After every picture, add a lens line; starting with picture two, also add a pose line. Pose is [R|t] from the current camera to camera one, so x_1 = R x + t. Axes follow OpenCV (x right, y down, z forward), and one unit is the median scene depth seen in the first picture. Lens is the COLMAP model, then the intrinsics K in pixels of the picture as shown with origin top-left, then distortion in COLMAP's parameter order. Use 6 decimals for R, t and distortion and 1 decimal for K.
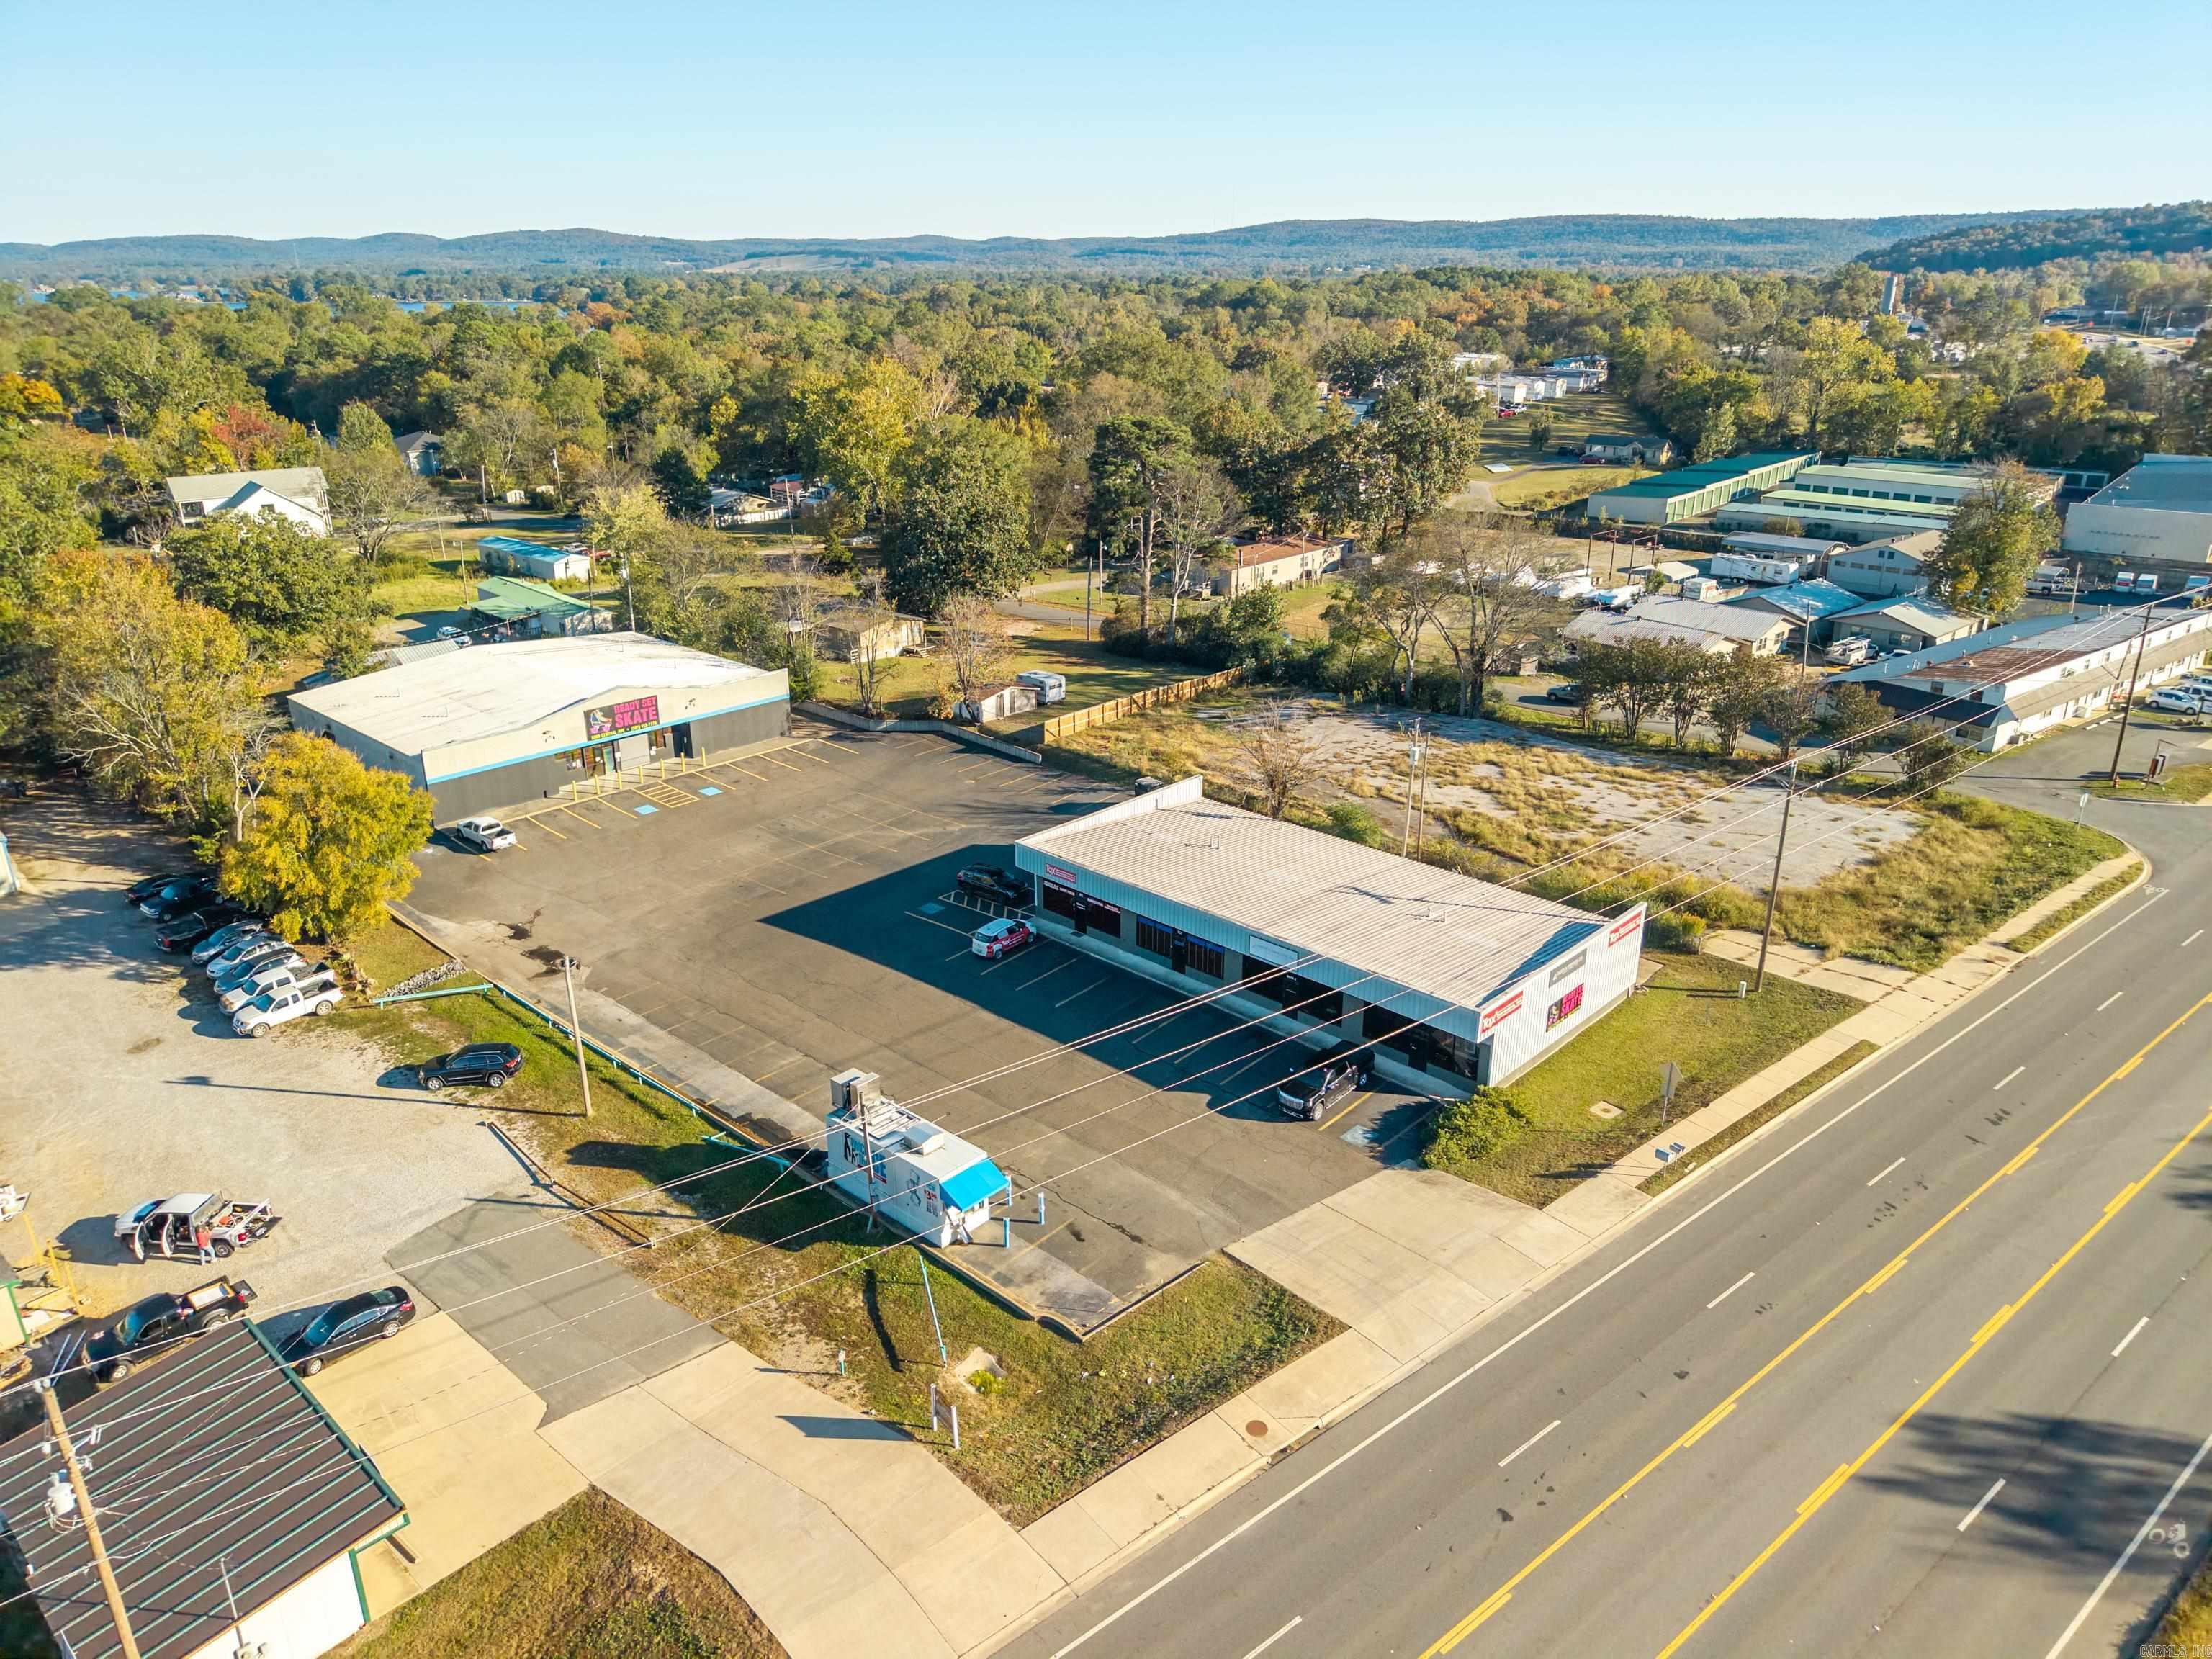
lens RADIAL K [[1476.1, 0, 1110.8], [0, 1476.1, 835.5], [0, 0, 1]] dist [0.033575, -0.038082]
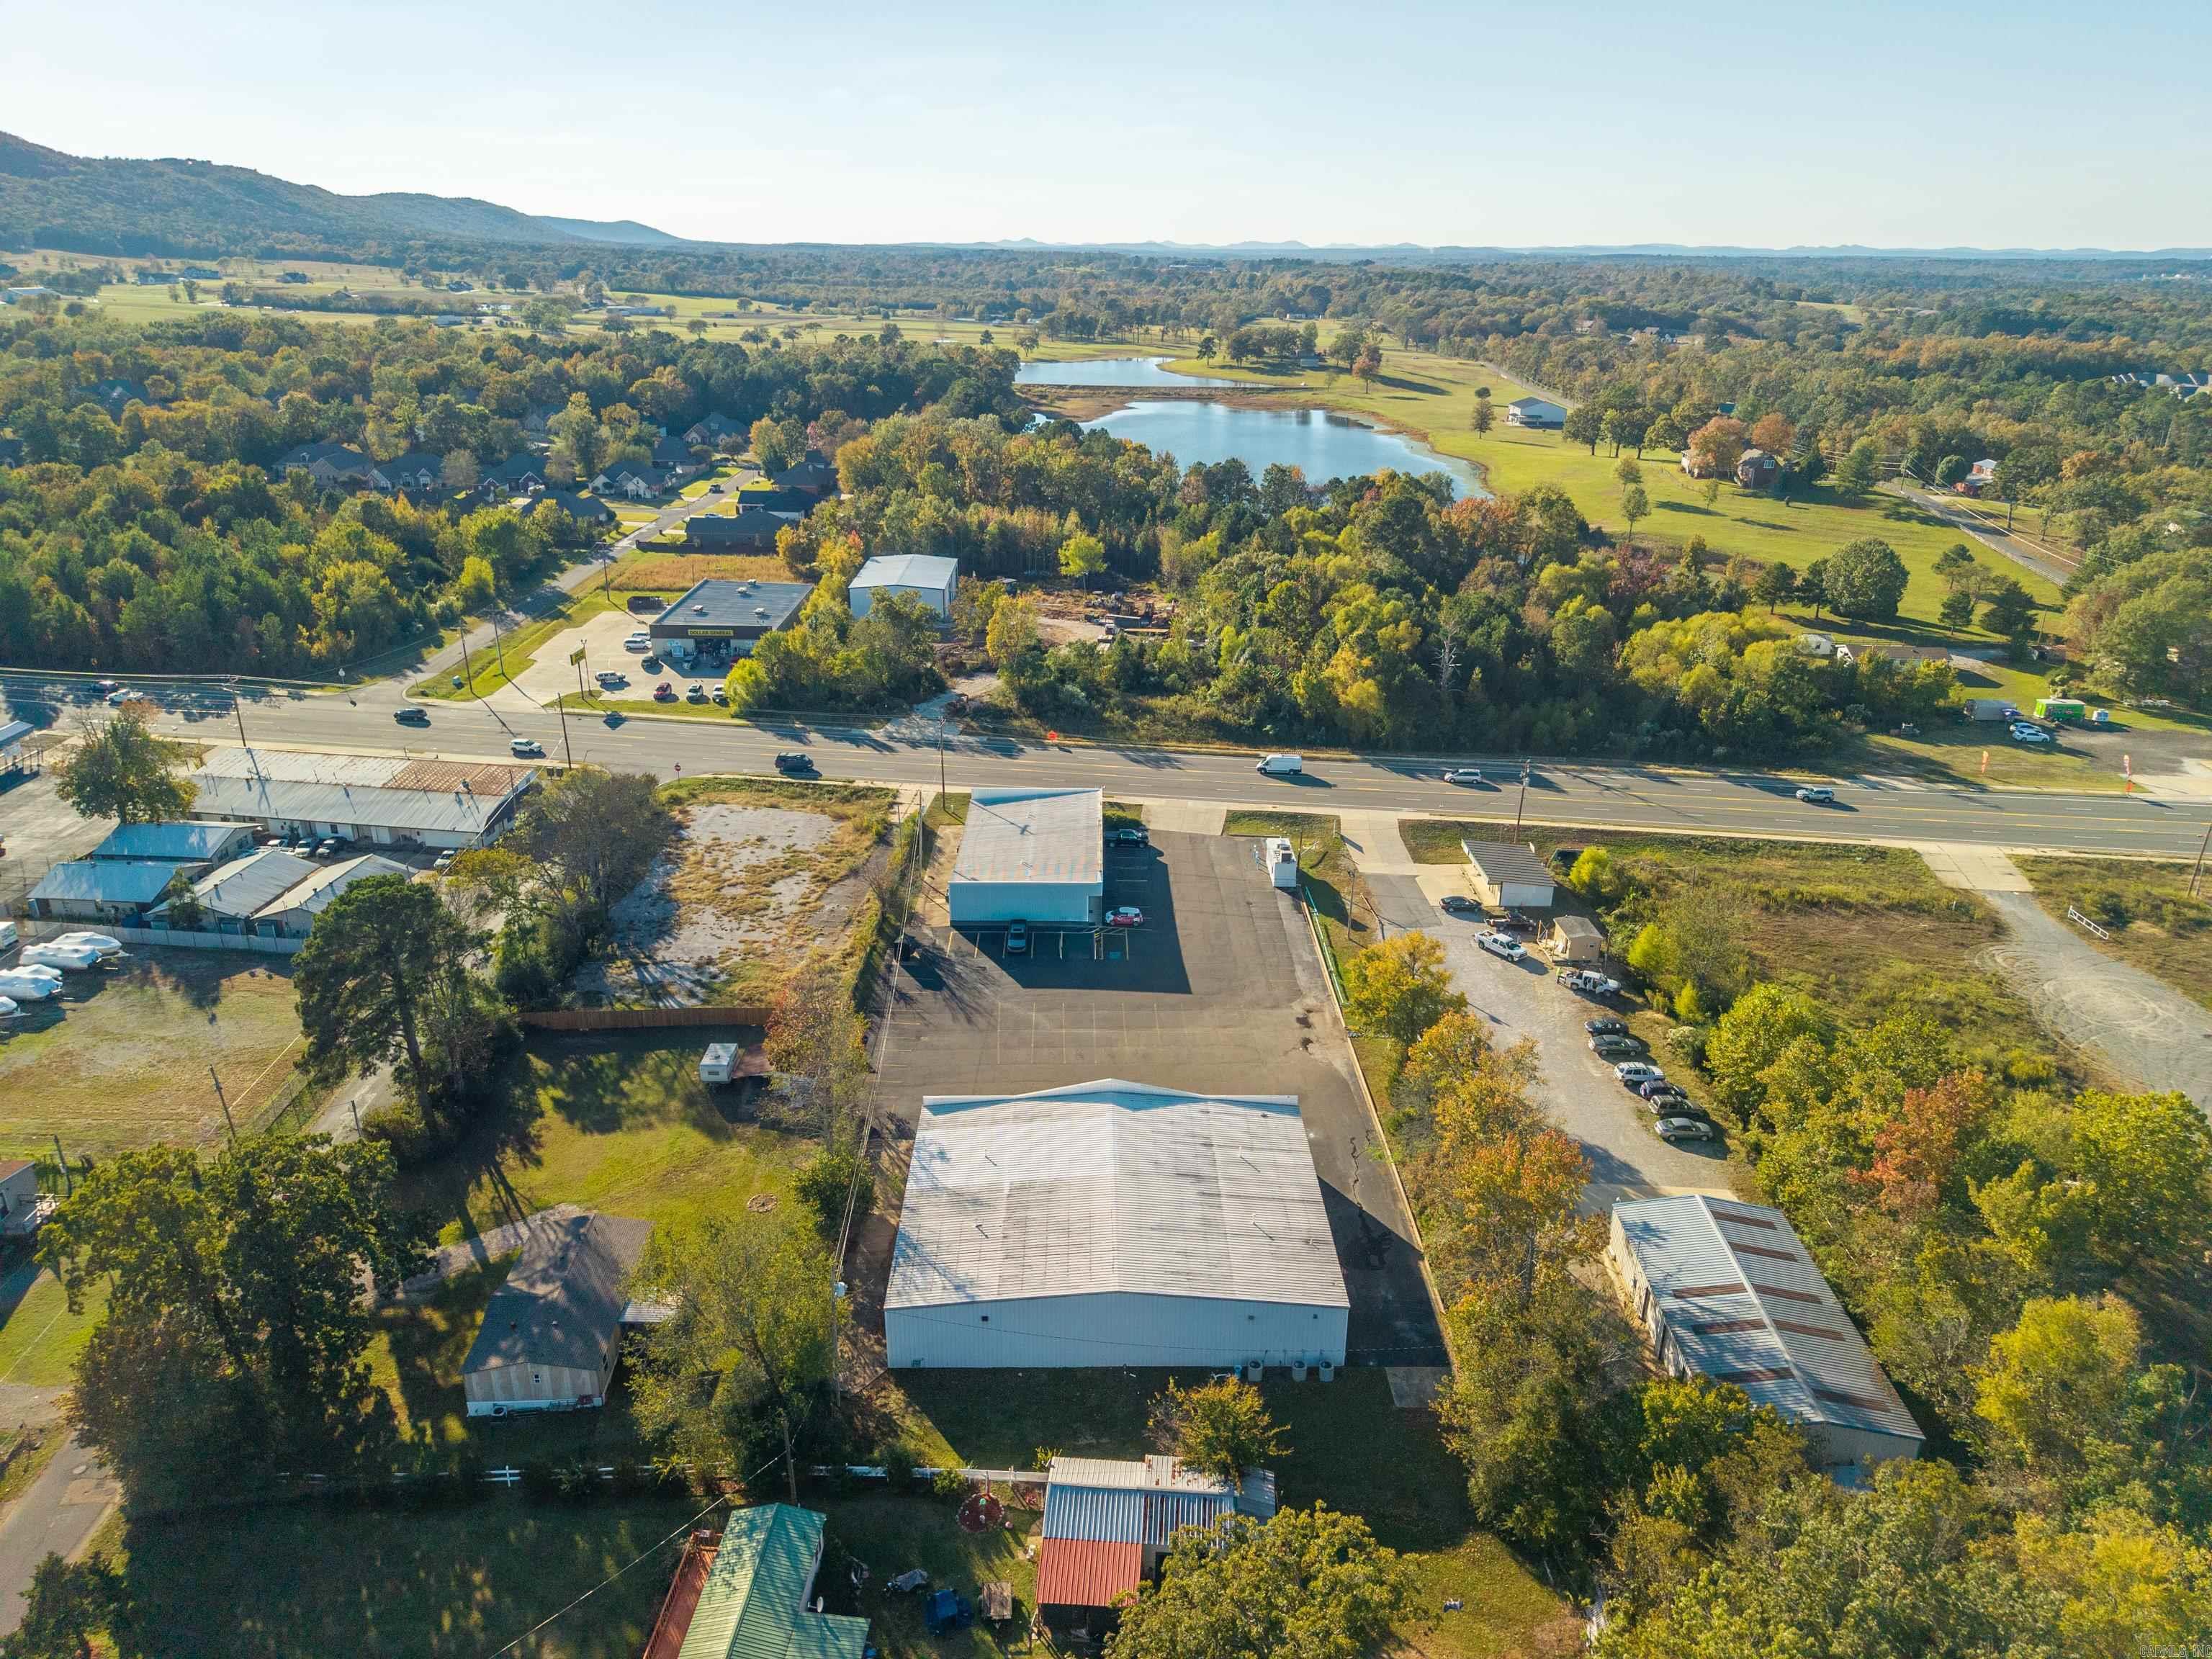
lens RADIAL K [[1477.1, 0, 1114.1], [0, 1477.1, 828.6], [0, 0, 1]] dist [0.017539, -0.020625]
pose [[-0.688995, -0.272256, 0.671686, -1.114194], [0.251027, 0.779756, 0.573556, -0.948628], [-0.679905, 0.563789, -0.468904, 1.548836]]
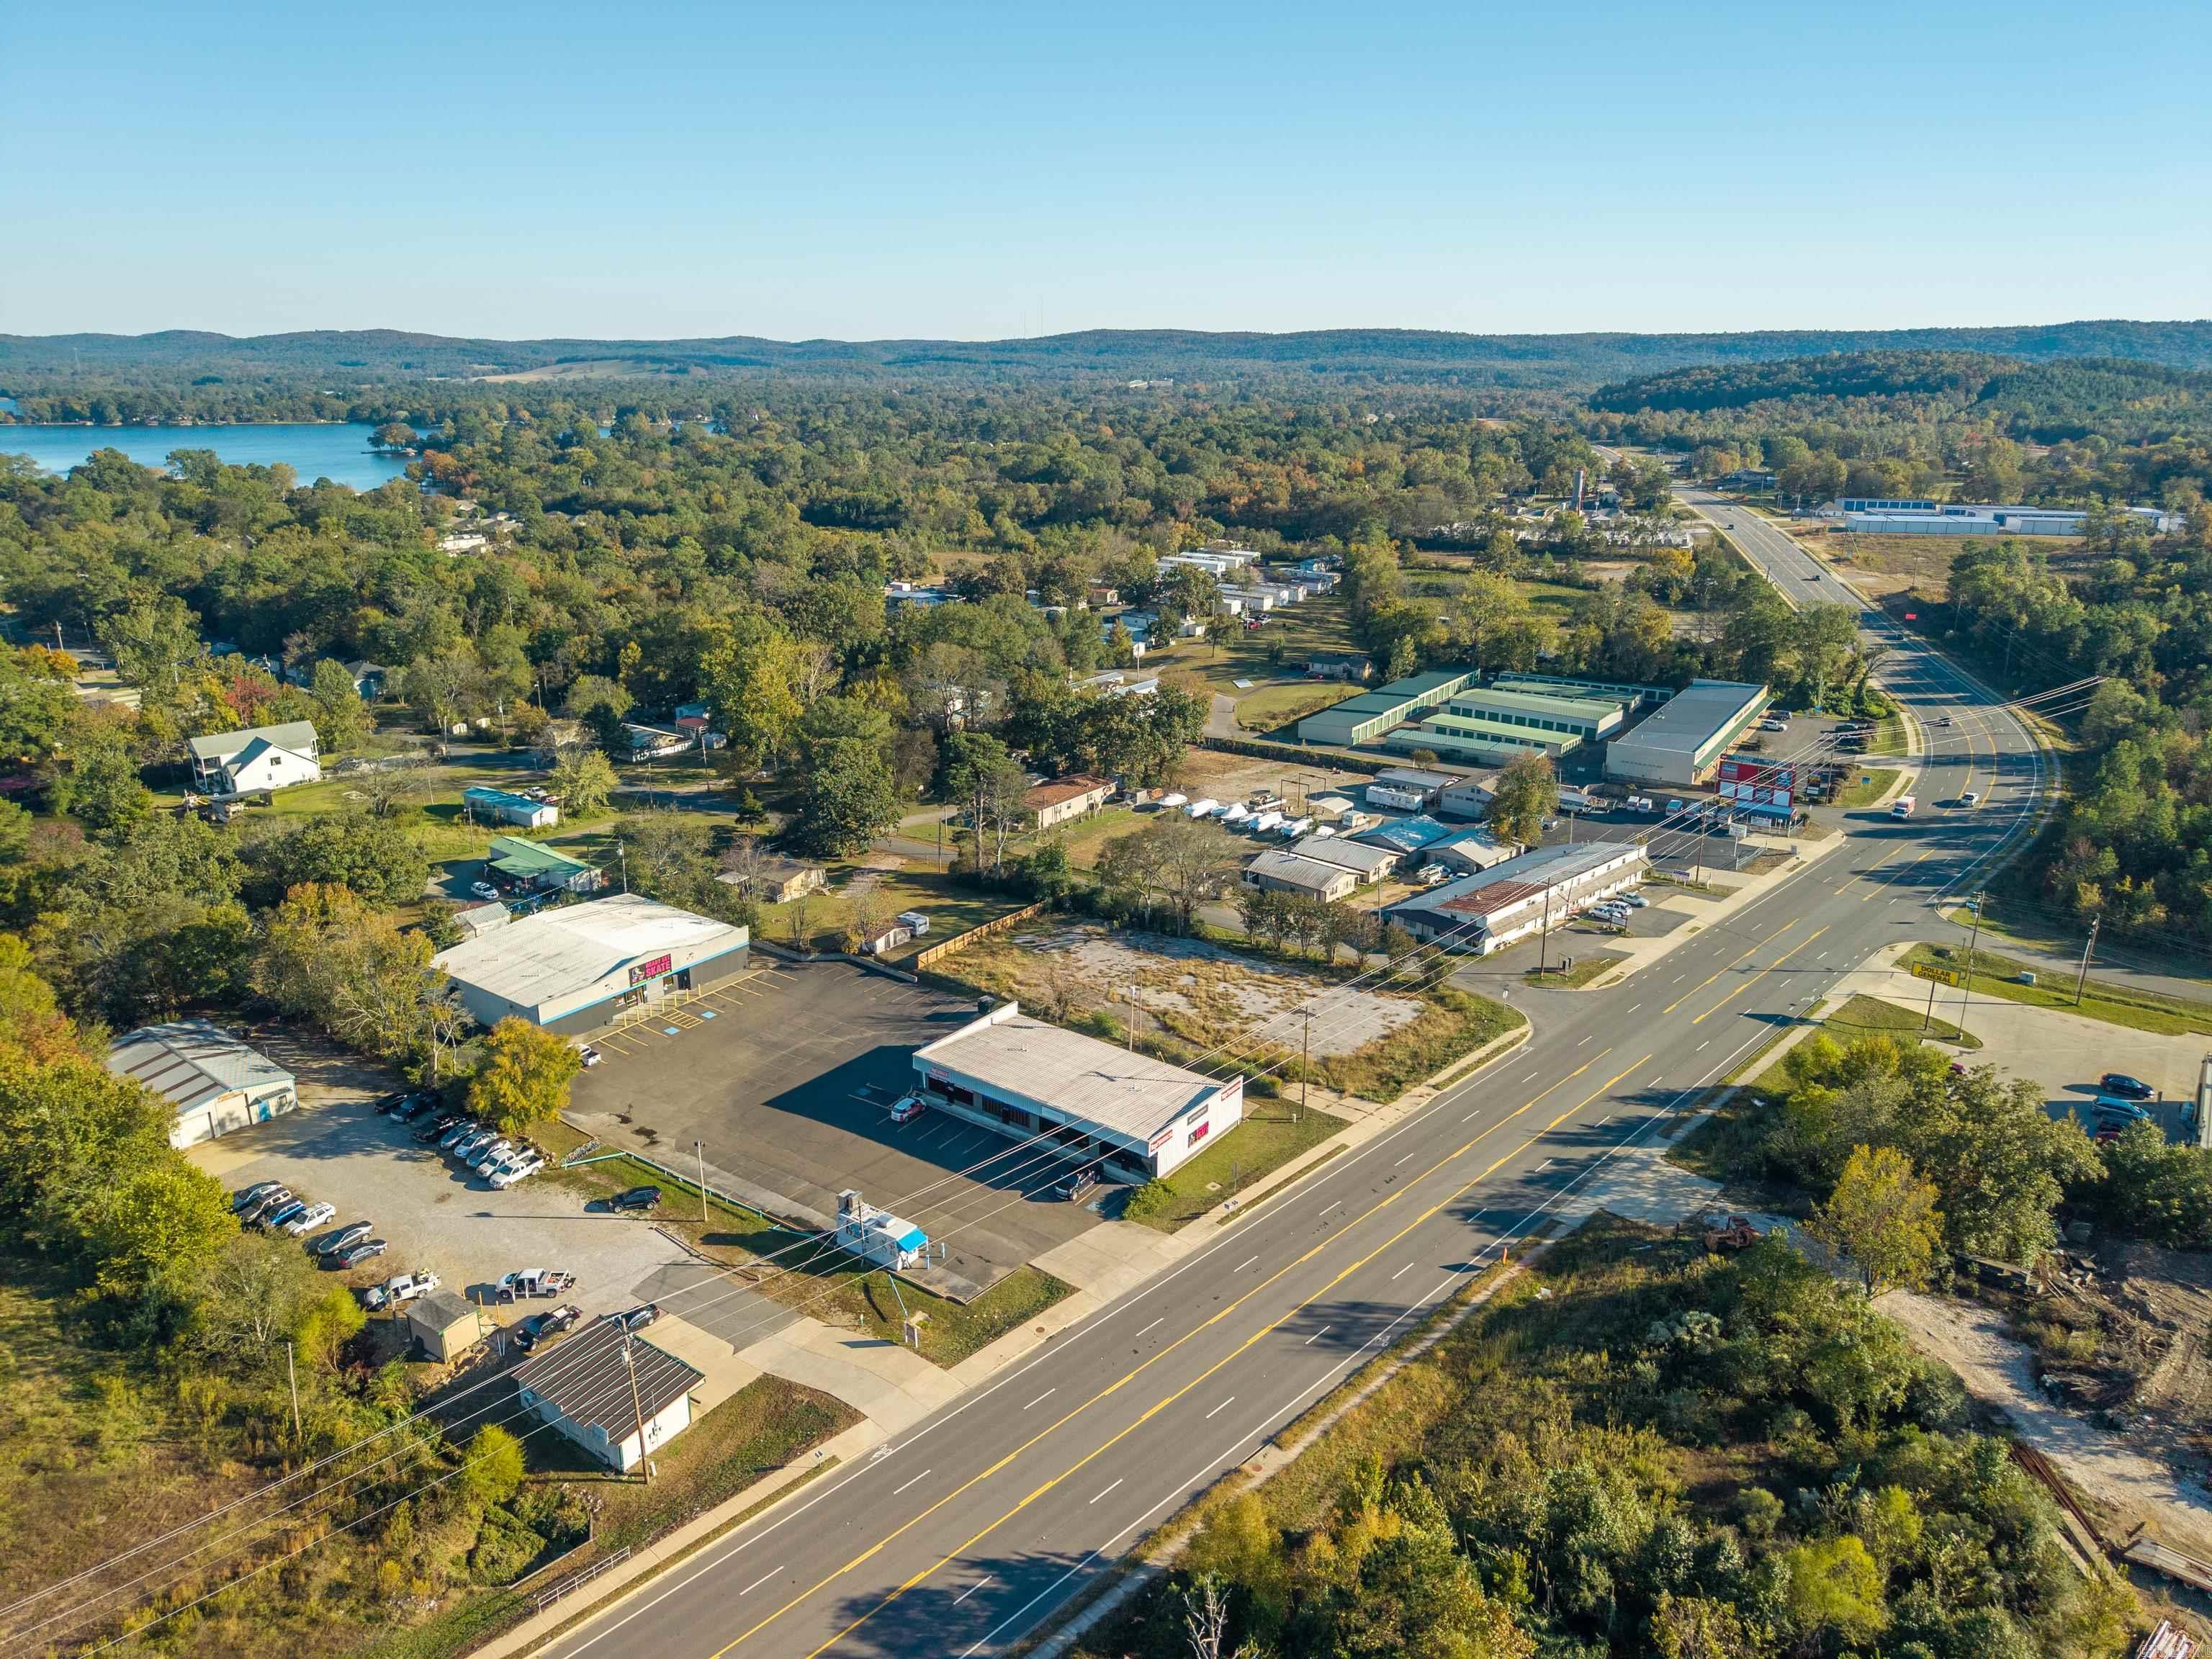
lens RADIAL K [[1497.8, 0, 1114.6], [0, 1497.8, 767.9], [0, 0, 1]] dist [0.096802, -0.204008]
pose [[0.992633, -0.025719, 0.118396, -0.024729], [0.037426, 0.994507, -0.097747, -0.131800], [-0.115231, 0.101458, 0.988144, -0.759492]]
